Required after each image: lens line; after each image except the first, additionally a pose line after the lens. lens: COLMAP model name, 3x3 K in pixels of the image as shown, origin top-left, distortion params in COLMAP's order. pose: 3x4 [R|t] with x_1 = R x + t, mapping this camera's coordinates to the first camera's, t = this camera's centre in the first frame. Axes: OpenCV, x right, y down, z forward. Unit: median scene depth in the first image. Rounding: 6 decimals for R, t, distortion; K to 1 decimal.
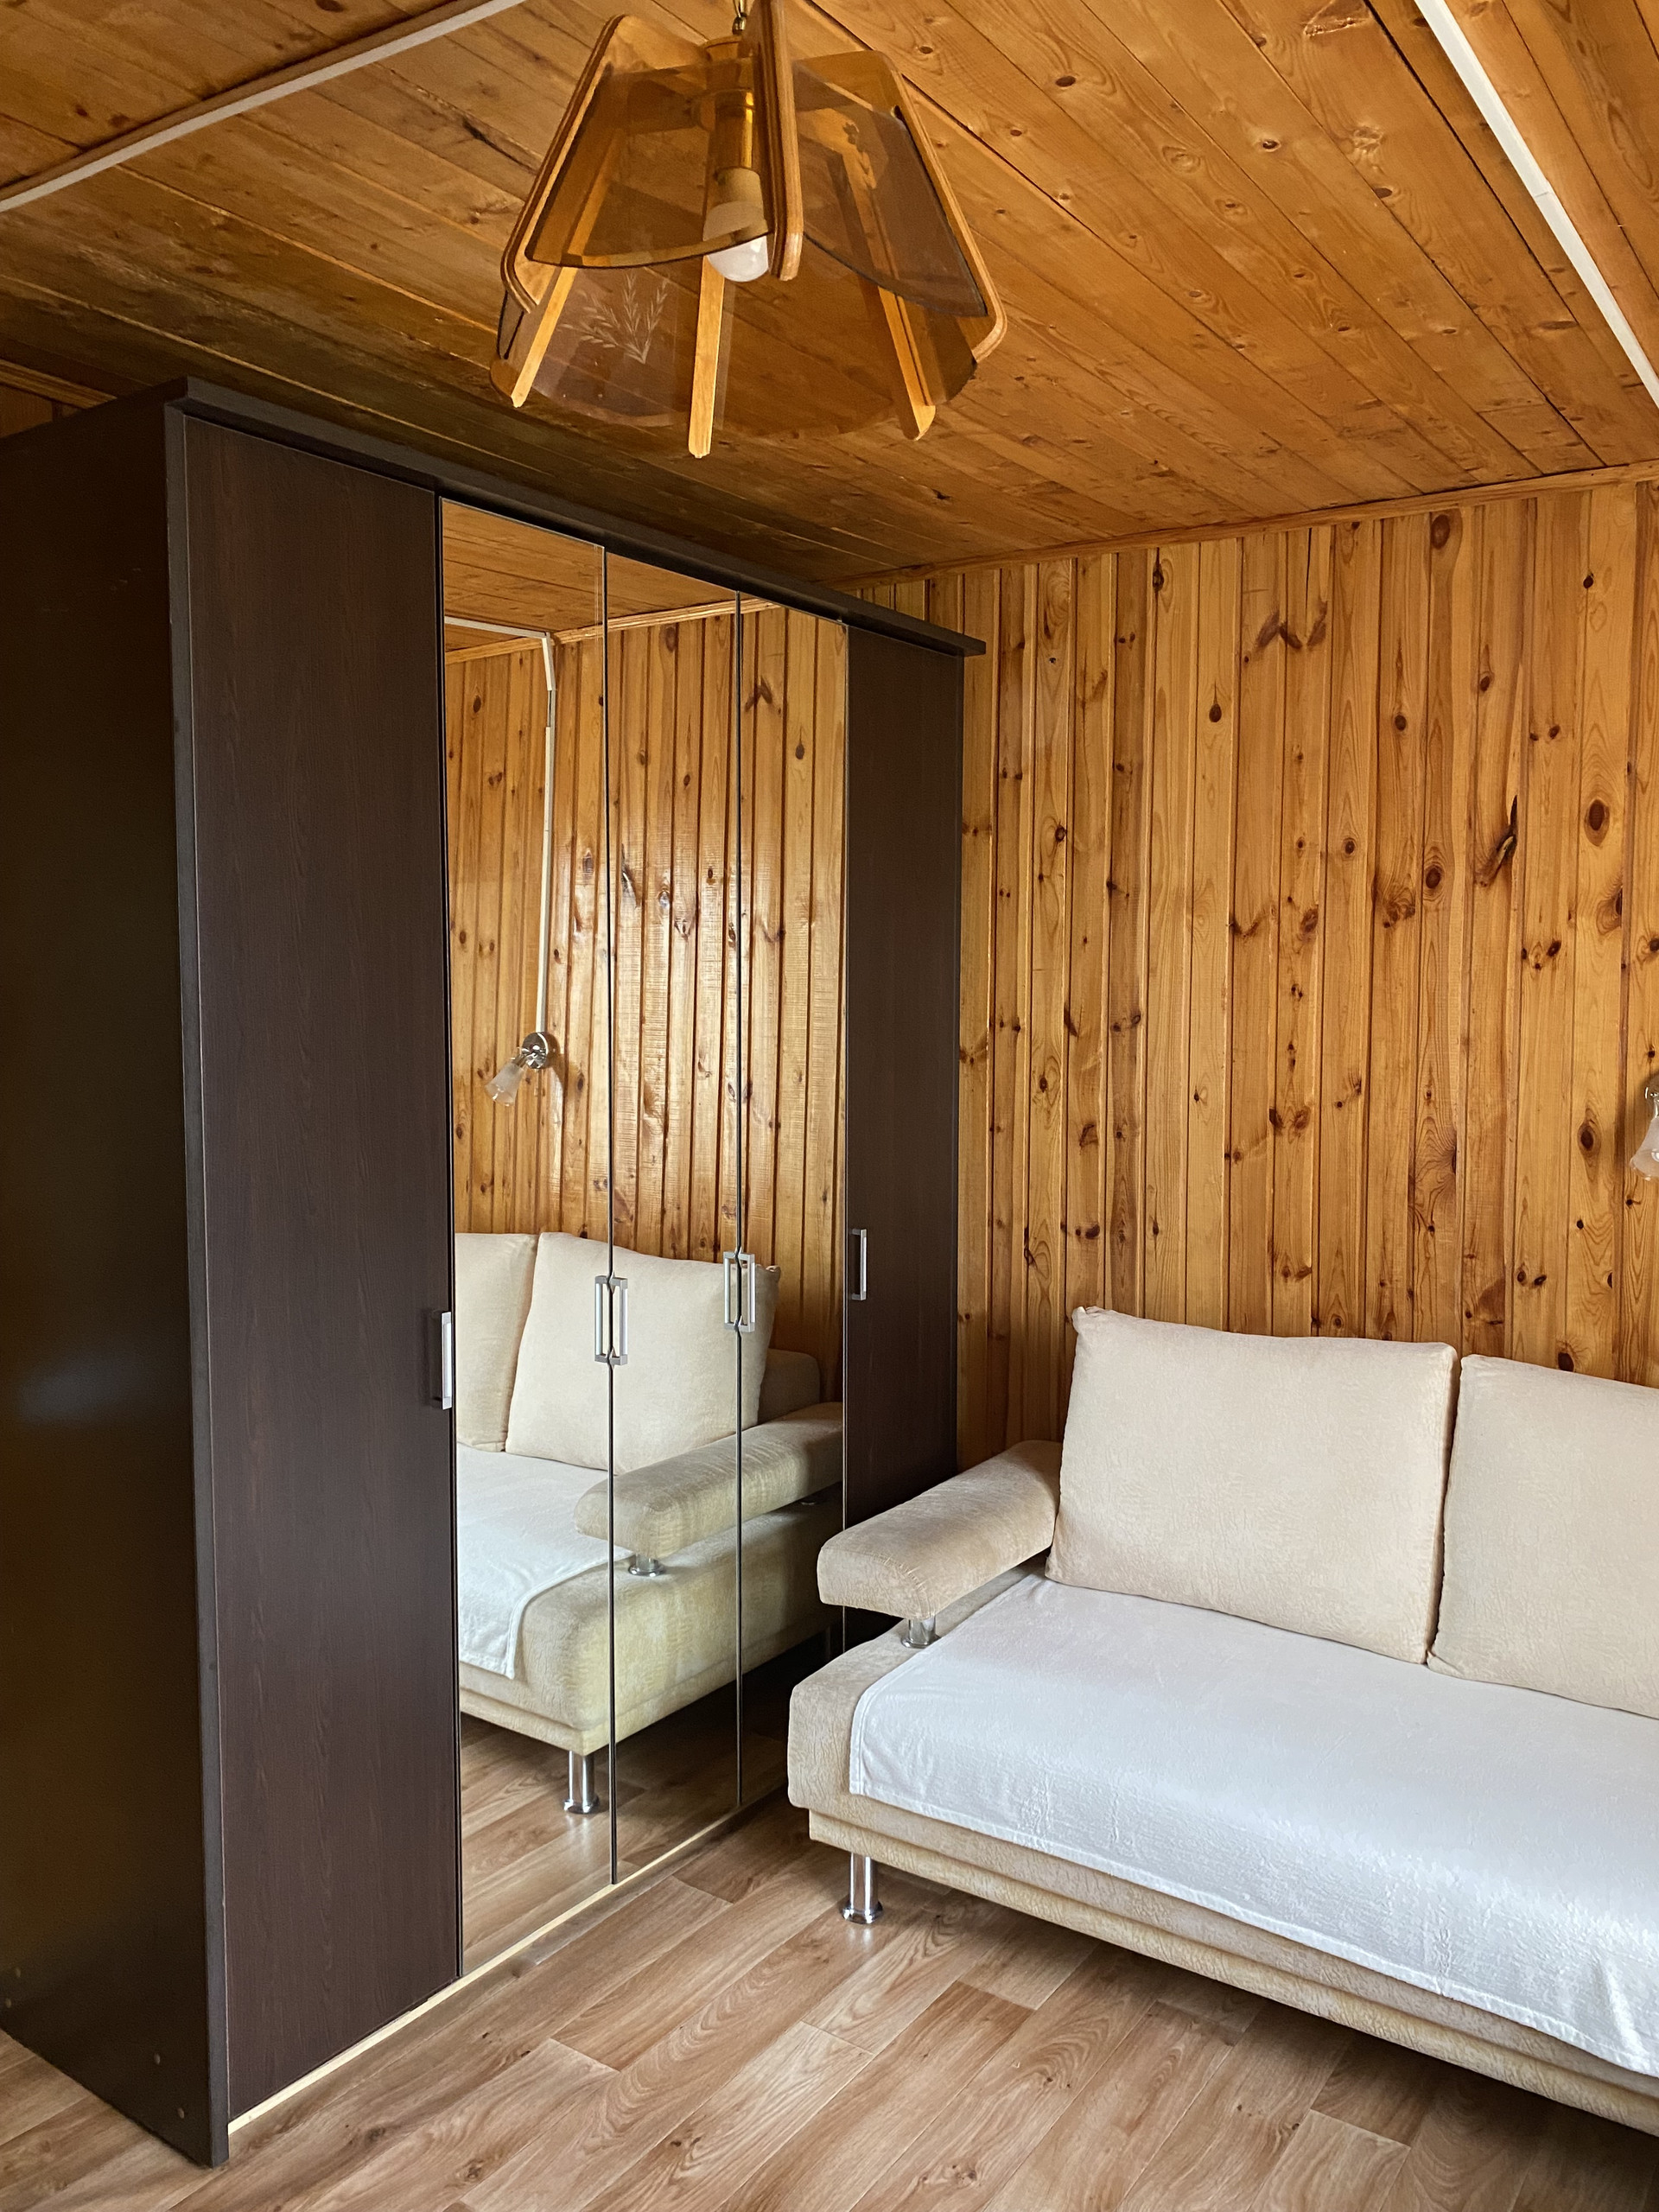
lens RADIAL K [[1690.0, 0, 826.3], [0, 1690.0, 1119.0], [0, 0, 1]] dist [0.022666, -0.032392]
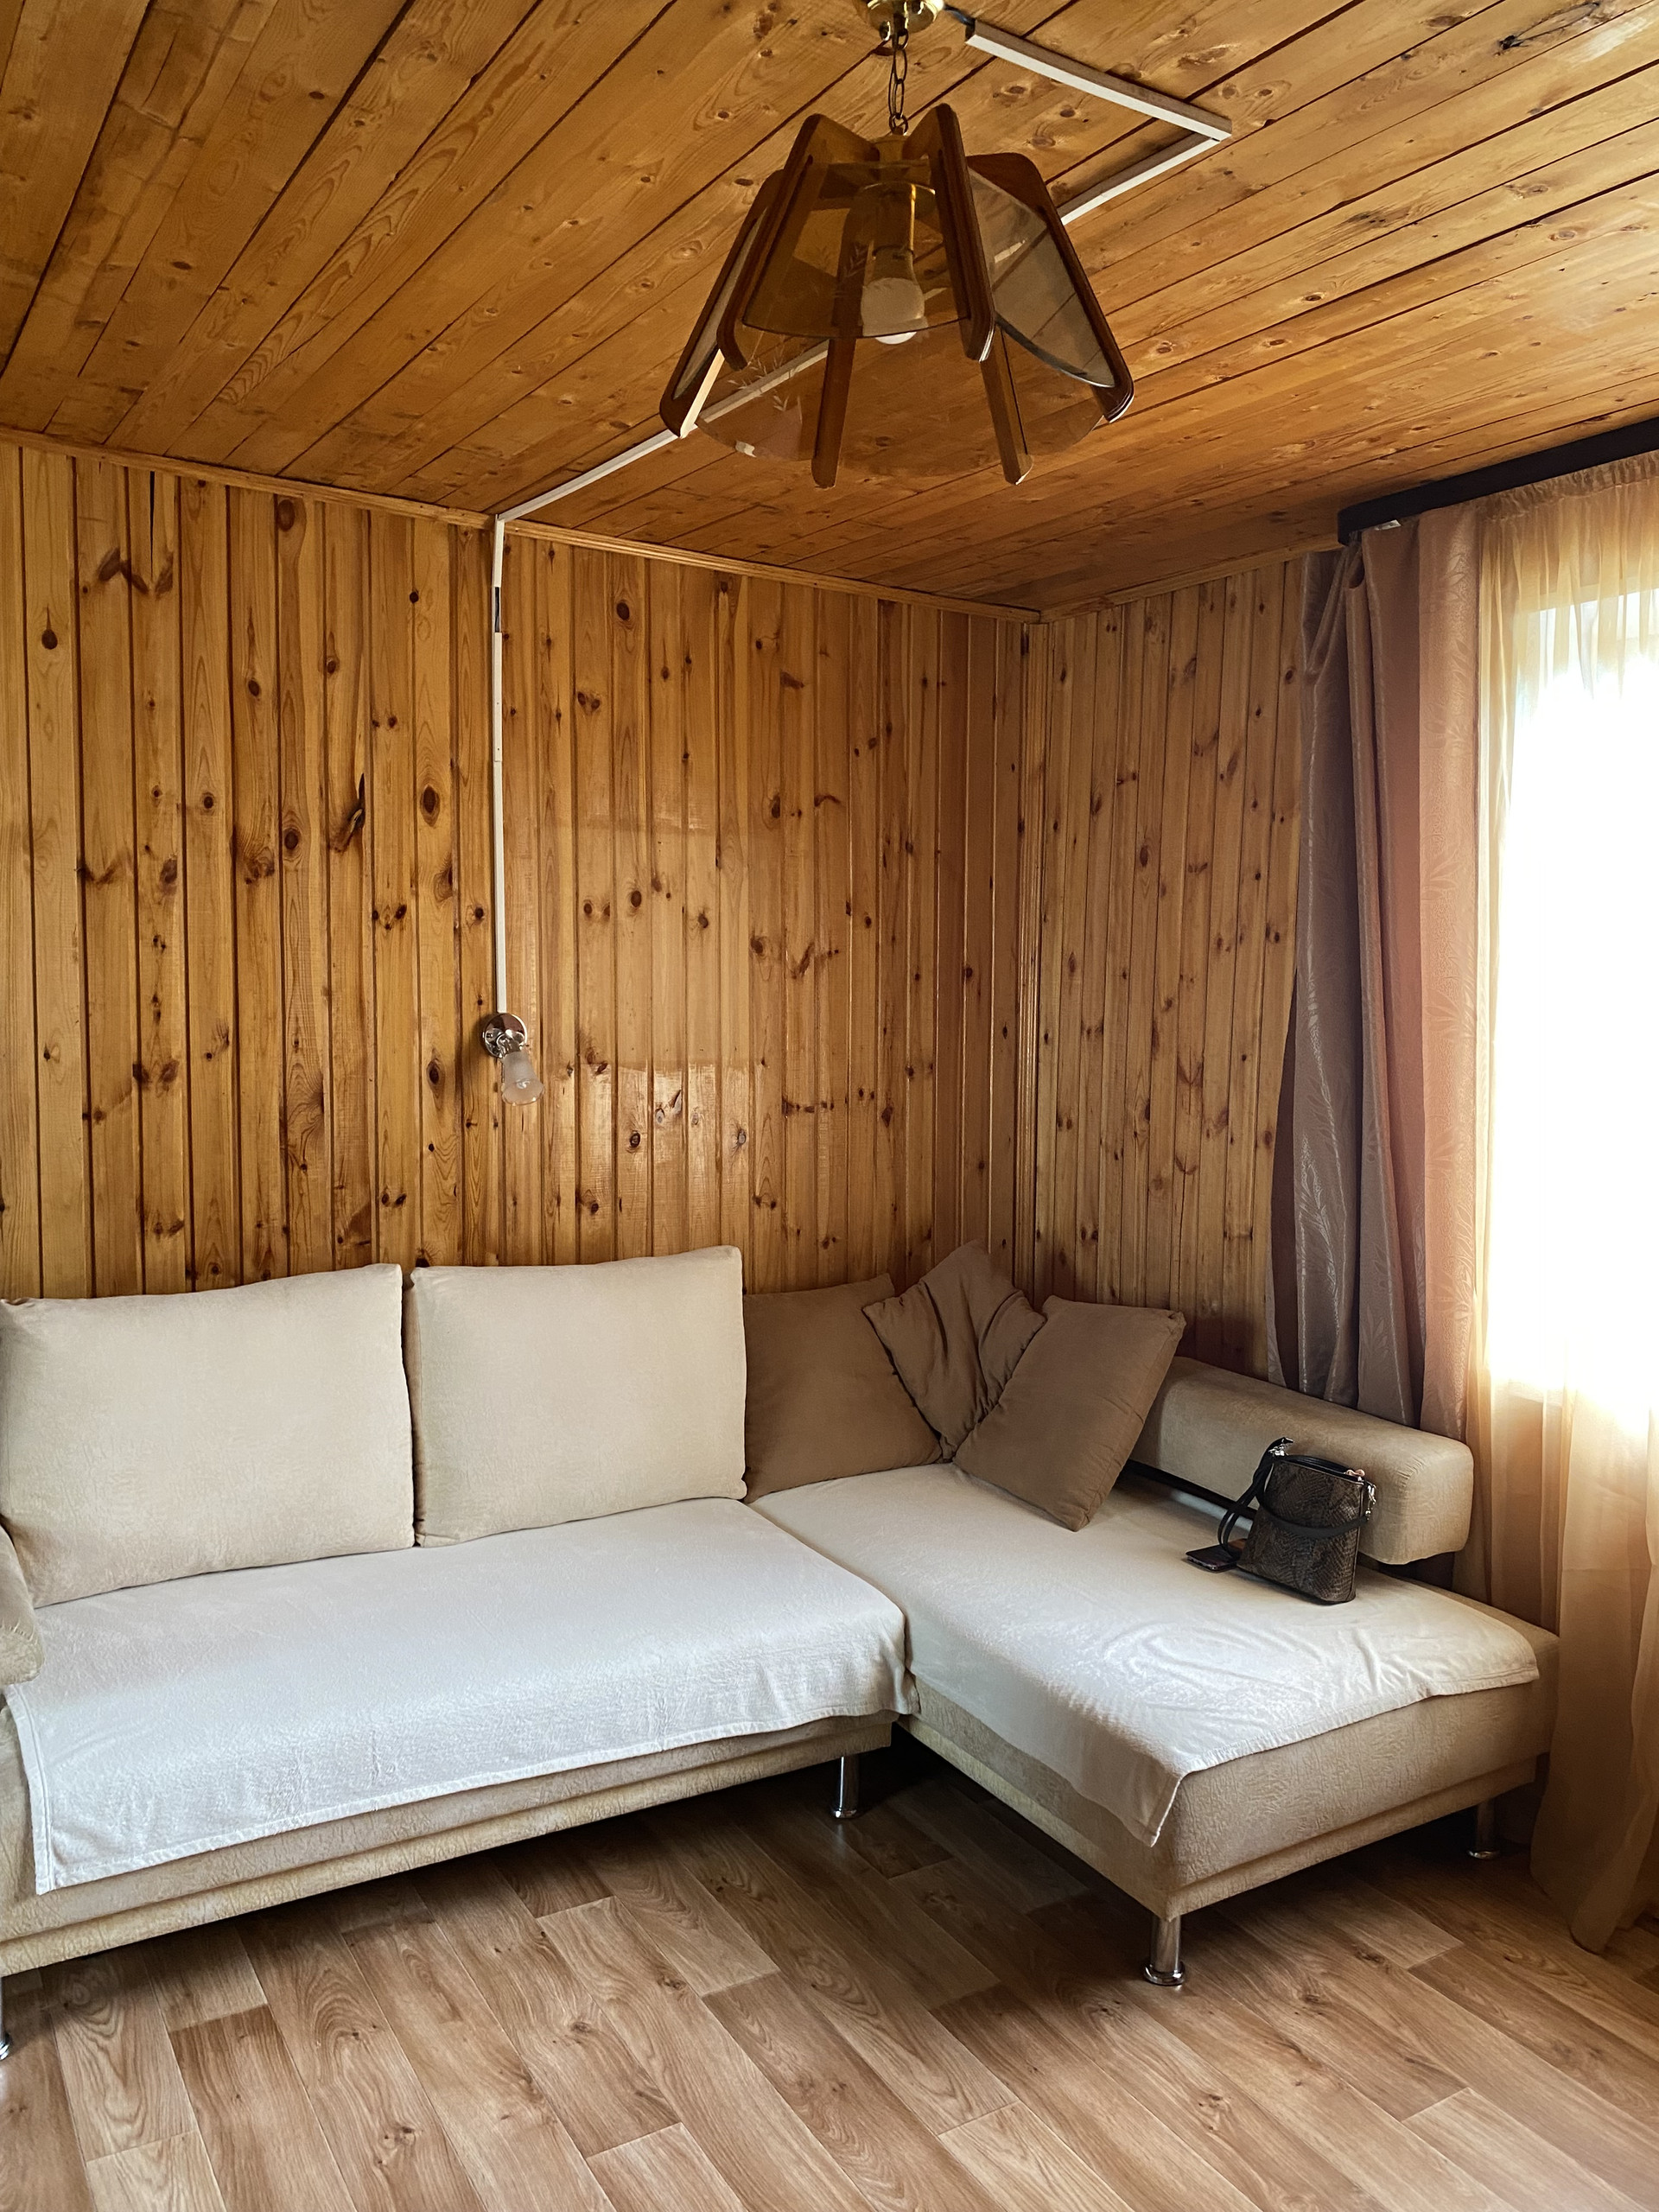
lens RADIAL K [[1690.0, 0, 872.6], [0, 1690.0, 1098.1], [0, 0, 1]] dist [0.022666, -0.032392]
pose [[0.398065, -0.067386, 0.914879, -0.496500], [0.045541, 0.997520, 0.053658, -0.020790], [-0.916226, 0.020305, 0.400146, 0.242650]]
